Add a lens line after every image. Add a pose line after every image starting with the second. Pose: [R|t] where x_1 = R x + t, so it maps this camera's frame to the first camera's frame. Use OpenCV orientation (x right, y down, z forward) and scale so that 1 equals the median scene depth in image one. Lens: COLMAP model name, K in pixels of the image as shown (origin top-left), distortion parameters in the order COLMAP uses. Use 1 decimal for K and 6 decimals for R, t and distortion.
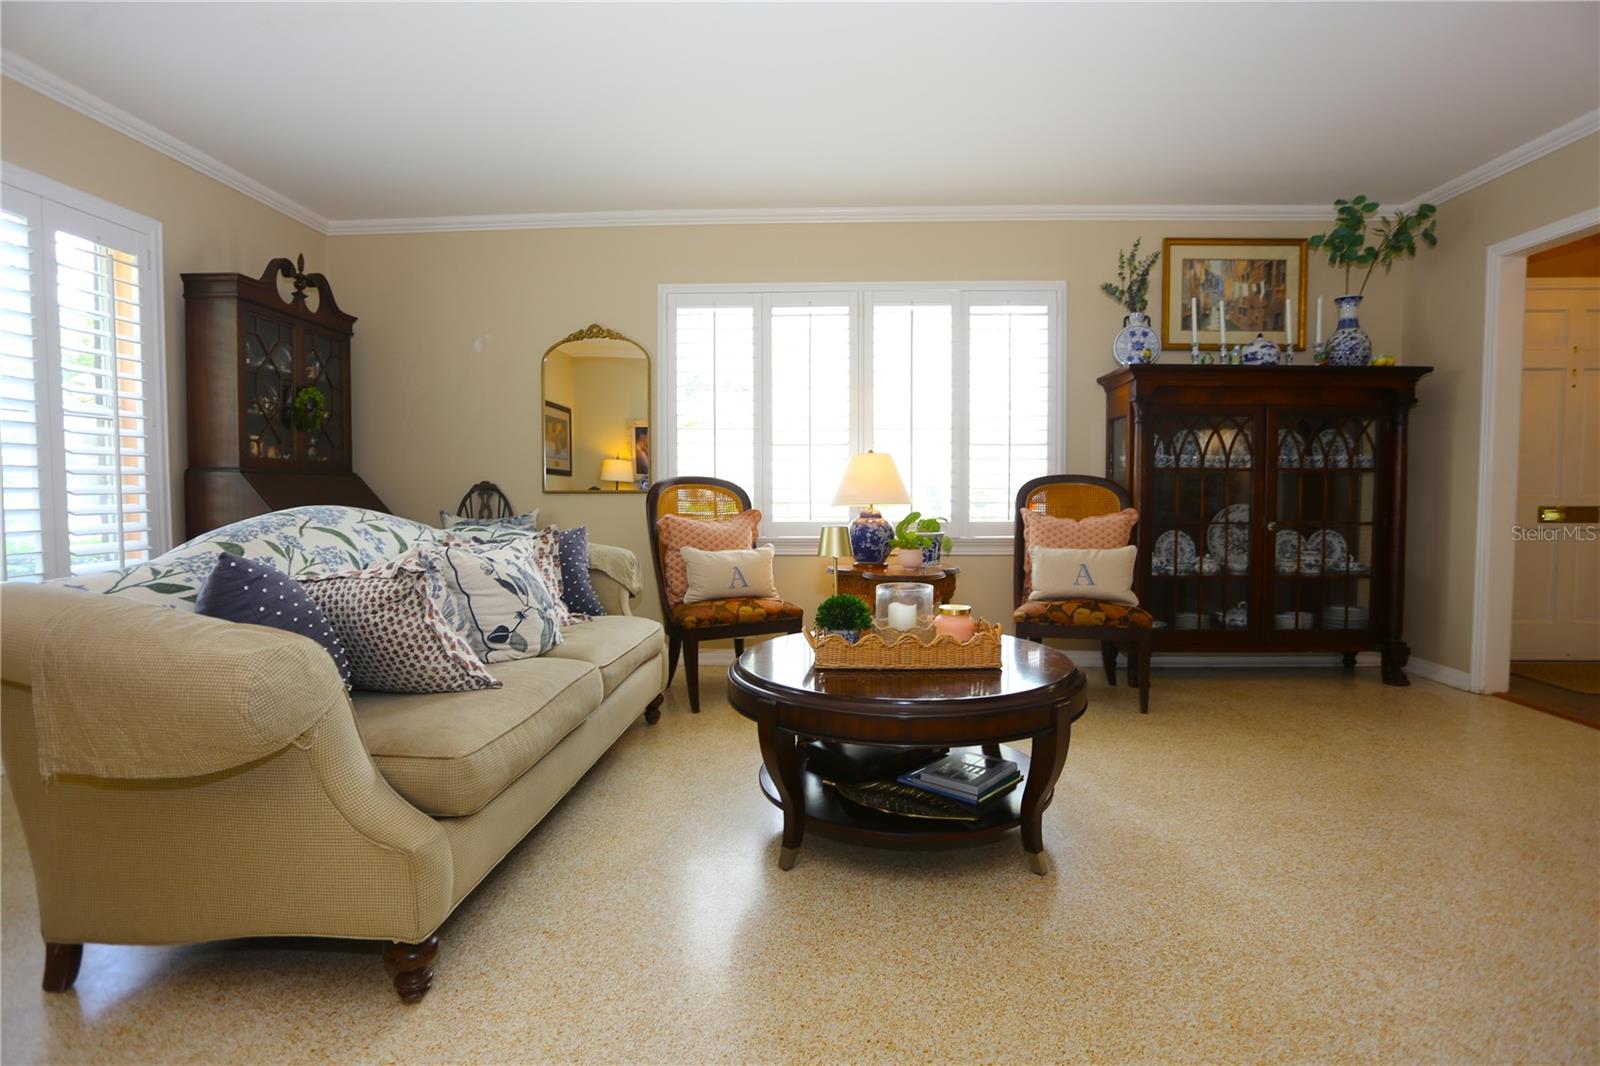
lens RADIAL K [[803.4, 0, 804.0], [0, 803.4, 505.0], [0, 0, 1]] dist [-0.002448, 0.022810]
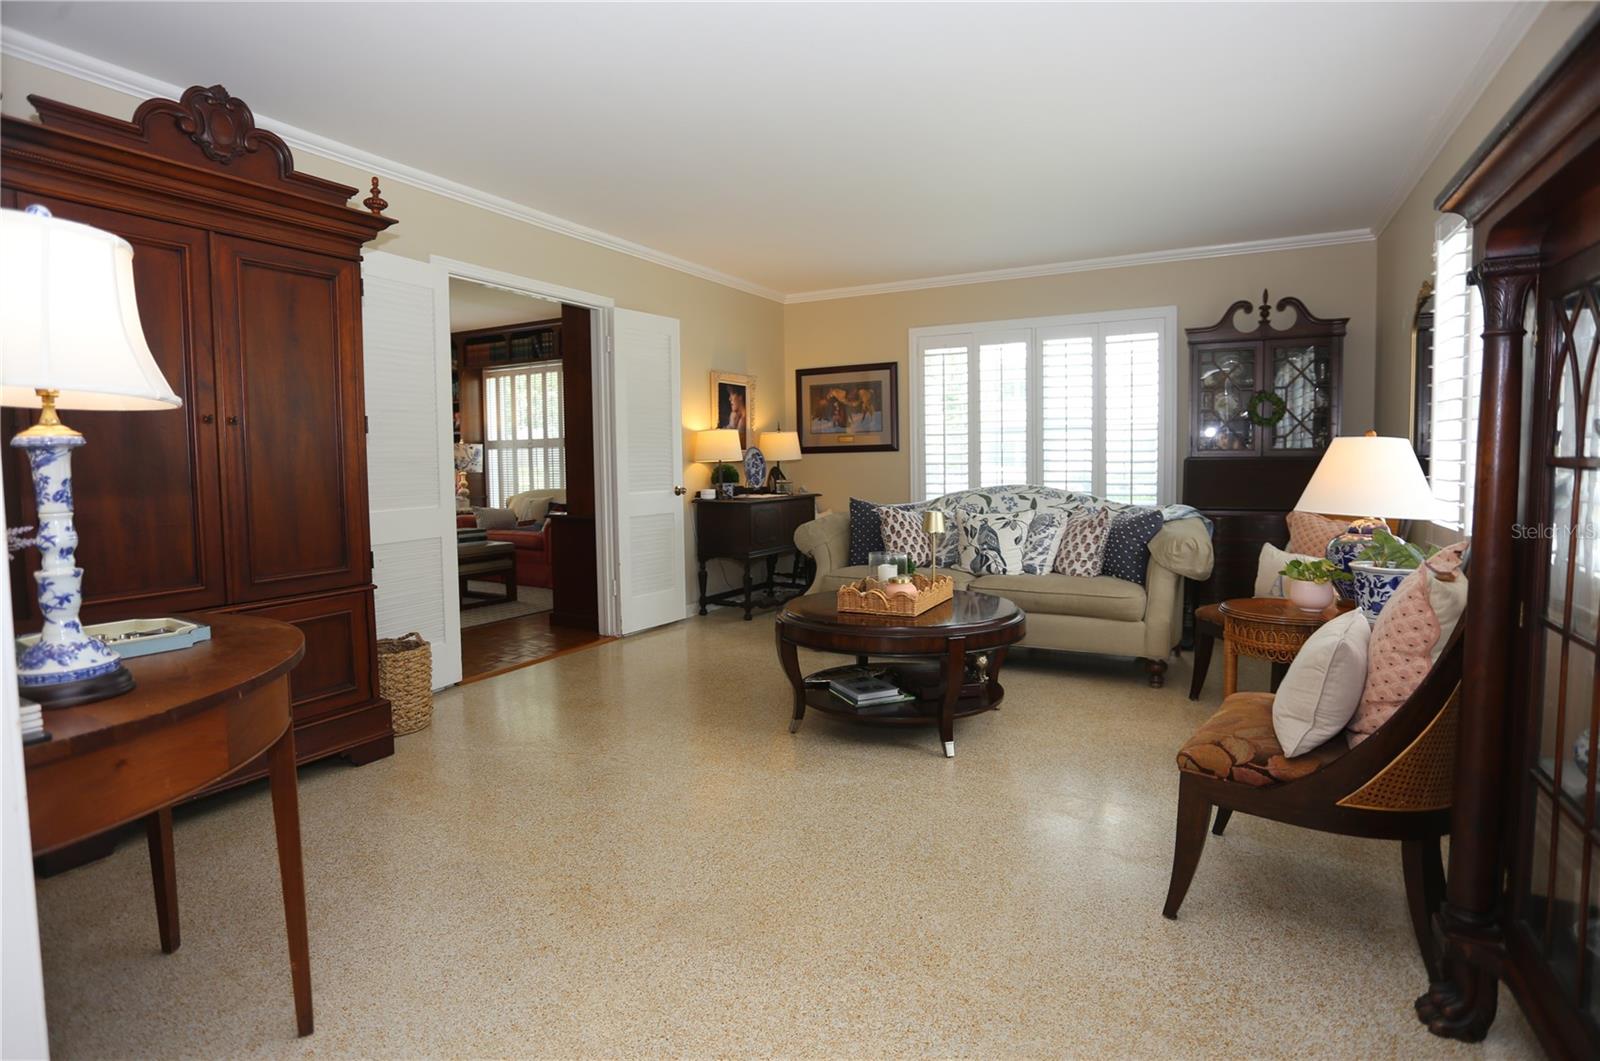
lens RADIAL K [[803.4, 0, 804.0], [0, 803.4, 502.5], [0, 0, 1]] dist [-0.002448, 0.022810]
pose [[-0.430920, 0.058508, -0.900492, 1.029546], [-0.024998, 0.996739, 0.076724, -0.055868], [0.902044, 0.055572, -0.428052, 1.038580]]
